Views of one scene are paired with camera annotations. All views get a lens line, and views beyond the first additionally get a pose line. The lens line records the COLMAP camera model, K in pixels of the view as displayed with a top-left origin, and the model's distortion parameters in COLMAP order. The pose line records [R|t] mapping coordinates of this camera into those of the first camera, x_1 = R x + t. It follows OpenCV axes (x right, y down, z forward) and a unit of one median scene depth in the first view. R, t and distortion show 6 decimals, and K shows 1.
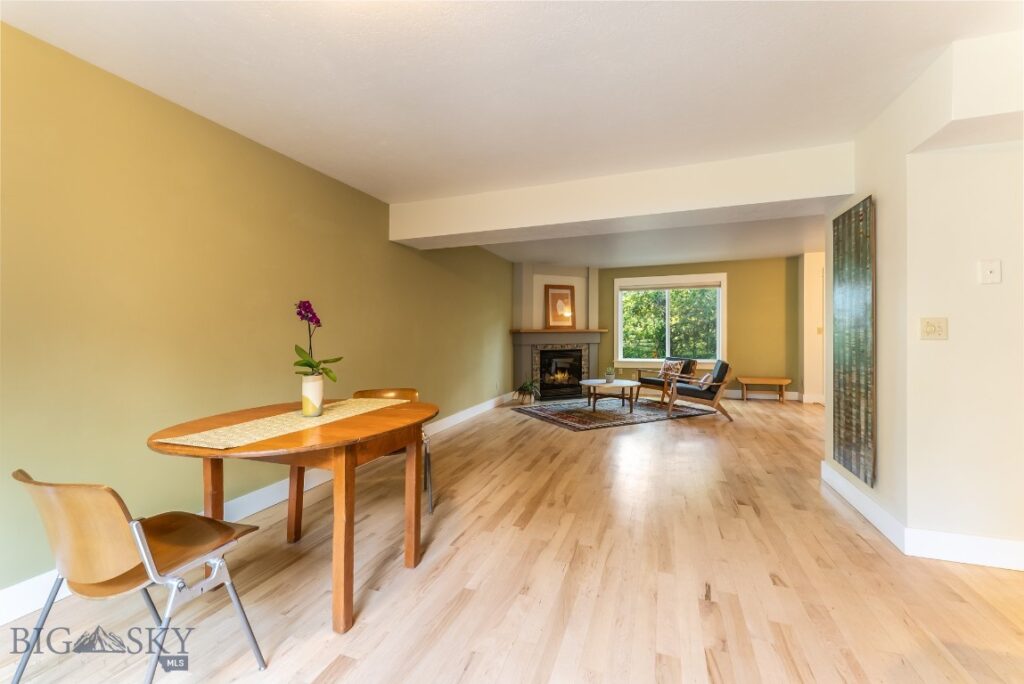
lens RADIAL K [[417.8, 0, 510.5], [0, 417.8, 325.6], [0, 0, 1]] dist [0.000517, -0.000239]
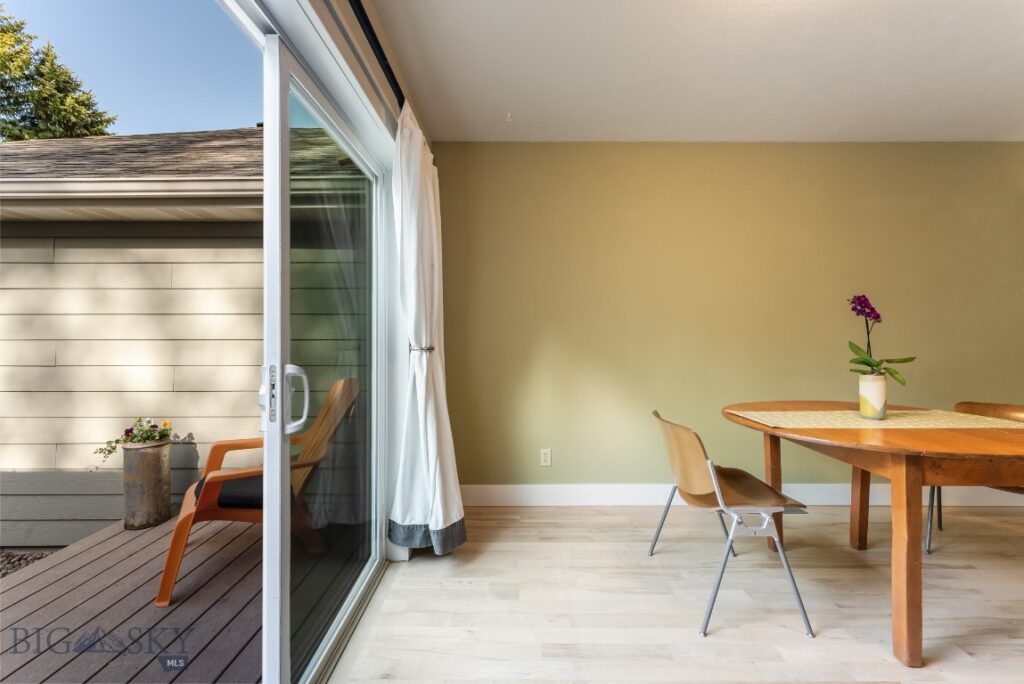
lens RADIAL K [[417.8, 0, 510.5], [0, 417.8, 325.6], [0, 0, 1]] dist [0.000517, -0.000239]
pose [[0.343358, -0.010812, -0.939142, 0.131126], [0.016696, 0.999846, -0.005406, 0.001196], [0.939056, -0.013823, 0.343486, -0.077010]]
